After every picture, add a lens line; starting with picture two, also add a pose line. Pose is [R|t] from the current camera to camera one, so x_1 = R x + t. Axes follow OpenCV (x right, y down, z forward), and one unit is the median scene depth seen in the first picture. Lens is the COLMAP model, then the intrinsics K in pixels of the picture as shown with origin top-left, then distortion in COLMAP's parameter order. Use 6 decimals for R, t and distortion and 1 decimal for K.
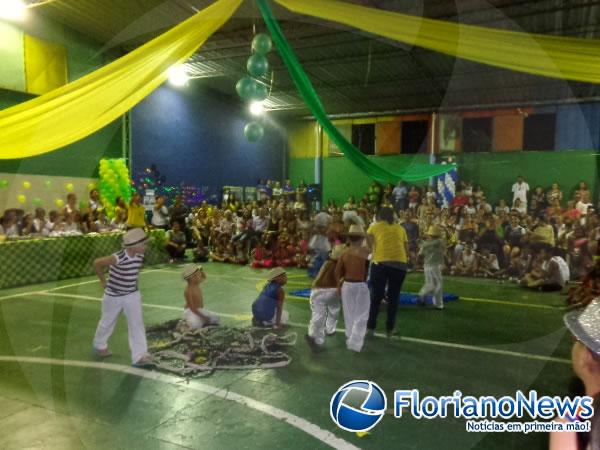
lens RADIAL K [[489.5, 0, 319.1], [0, 489.5, 236.0], [0, 0, 1]] dist [0.008568, 0.004931]
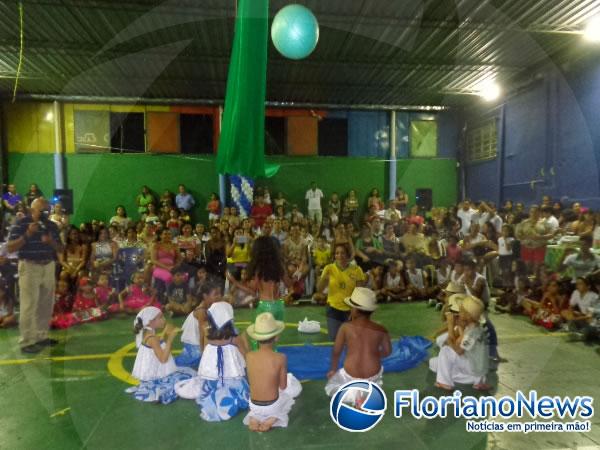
lens RADIAL K [[489.5, 0, 319.1], [0, 489.5, 236.0], [0, 0, 1]] dist [0.008568, 0.004931]
pose [[0.821562, -0.047189, 0.568163, -0.121716], [0.060449, 0.998161, -0.004505, -0.015331], [-0.566905, 0.038046, 0.822904, 0.228941]]
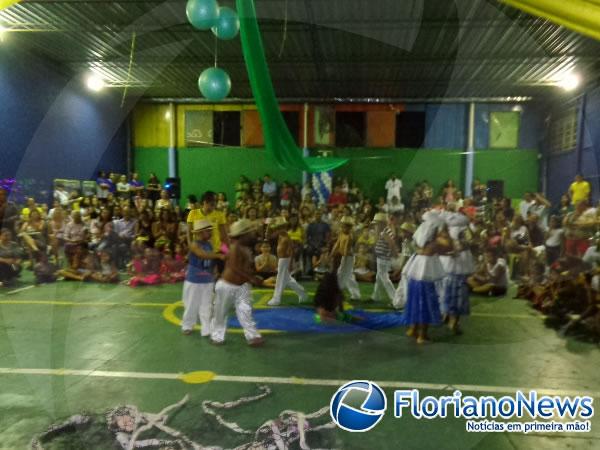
lens RADIAL K [[489.5, 0, 319.1], [0, 489.5, 236.0], [0, 0, 1]] dist [0.008568, 0.004931]
pose [[0.932906, -0.028034, 0.359028, -0.087948], [0.026220, 0.999607, 0.009921, -0.008606], [-0.359165, 0.000158, 0.933274, 0.128047]]
